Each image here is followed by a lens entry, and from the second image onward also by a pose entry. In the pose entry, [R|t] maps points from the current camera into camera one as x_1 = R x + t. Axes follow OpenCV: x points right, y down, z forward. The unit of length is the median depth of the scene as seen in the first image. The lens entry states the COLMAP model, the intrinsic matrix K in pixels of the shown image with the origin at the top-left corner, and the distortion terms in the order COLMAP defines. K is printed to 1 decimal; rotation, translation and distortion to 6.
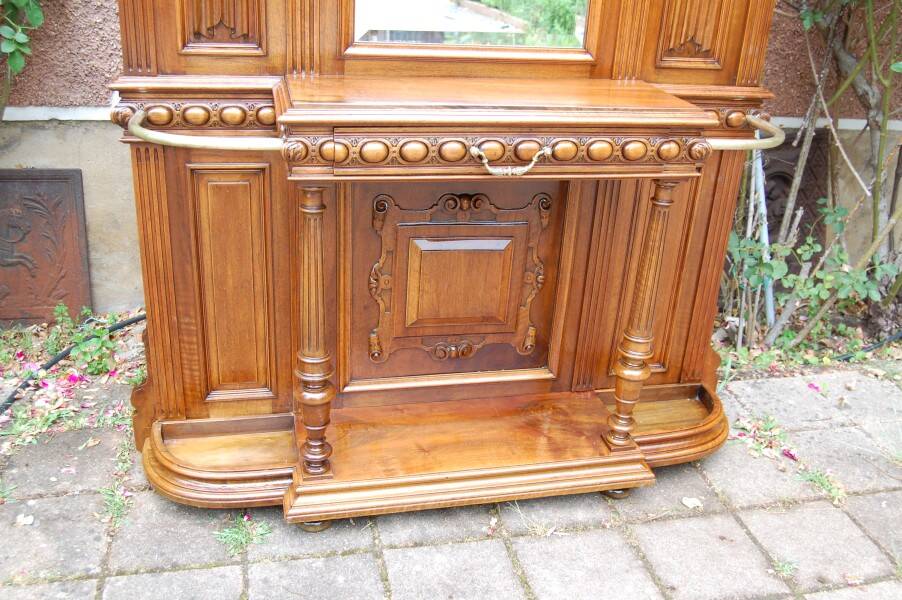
lens RADIAL K [[851.5, 0, 453.0], [0, 851.5, 297.4], [0, 0, 1]] dist [-0.069764, 0.000000]
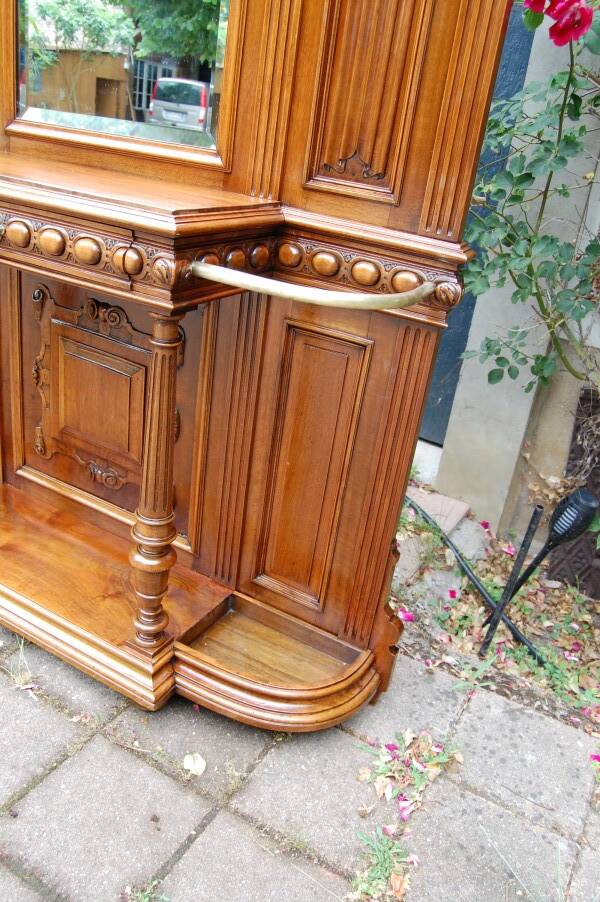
lens RADIAL K [[702.4, 0, 297.5], [0, 702.4, 460.4], [0, 0, 1]] dist [-0.098034, 0.039068]
pose [[0.747058, 0.329220, -0.577511, 0.651875], [-0.357176, 0.931487, 0.068973, -0.089624], [0.560651, 0.154746, 0.813464, 0.535291]]
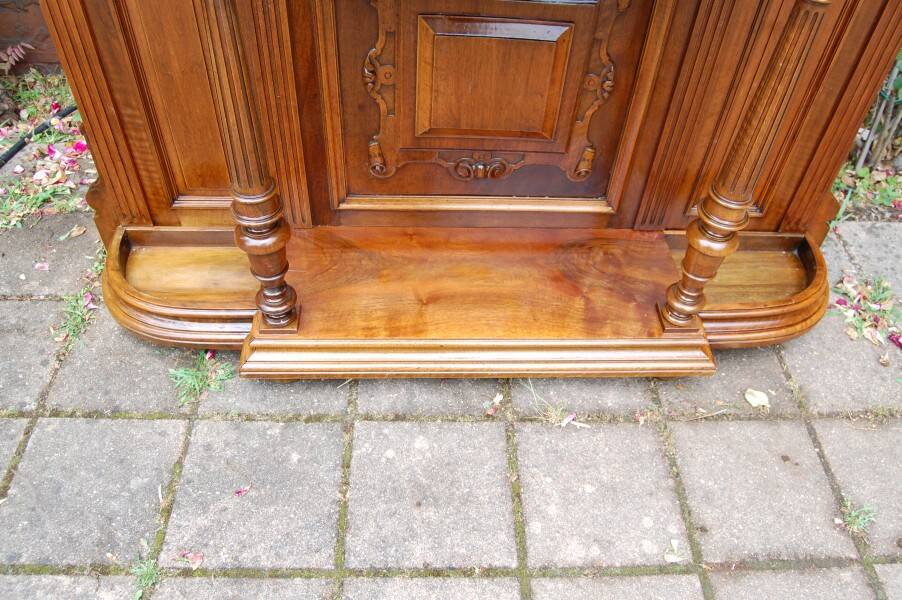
lens RADIAL K [[702.4, 0, 452.9], [0, 702.4, 301.0], [0, 0, 1]] dist [-0.098034, 0.039068]
pose [[0.981230, 0.131579, -0.140979, 0.086196], [-0.069208, 0.922634, 0.379416, -0.070424], [0.179995, -0.362537, 0.914422, 0.410875]]
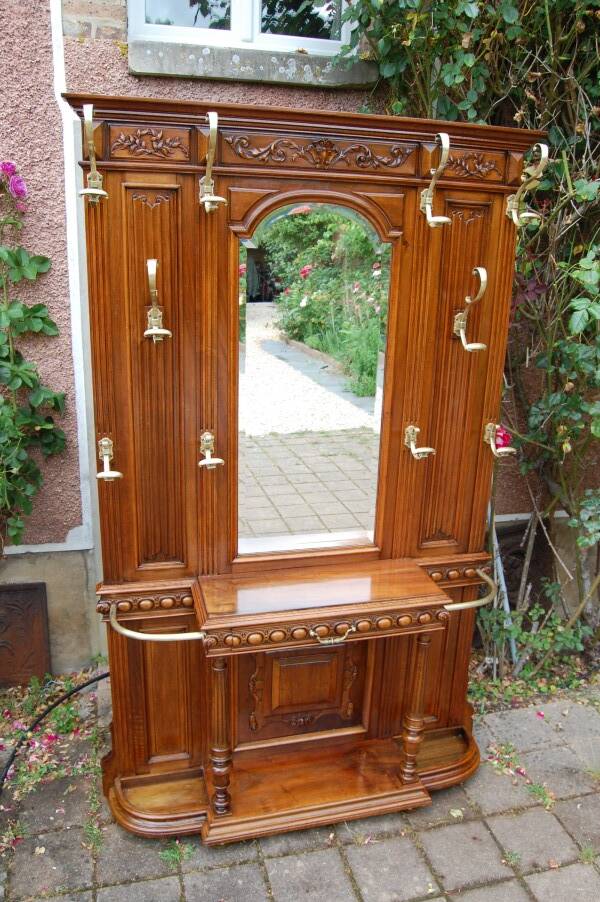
lens RADIAL K [[723.4, 0, 306.0], [0, 723.4, 459.2], [0, 0, 1]] dist [-0.098816, 0.039775]
pose [[0.999026, -0.035455, 0.026273, -0.010478], [0.038490, 0.991305, -0.125832, -0.273972], [-0.021583, 0.126721, 0.991704, -0.411857]]
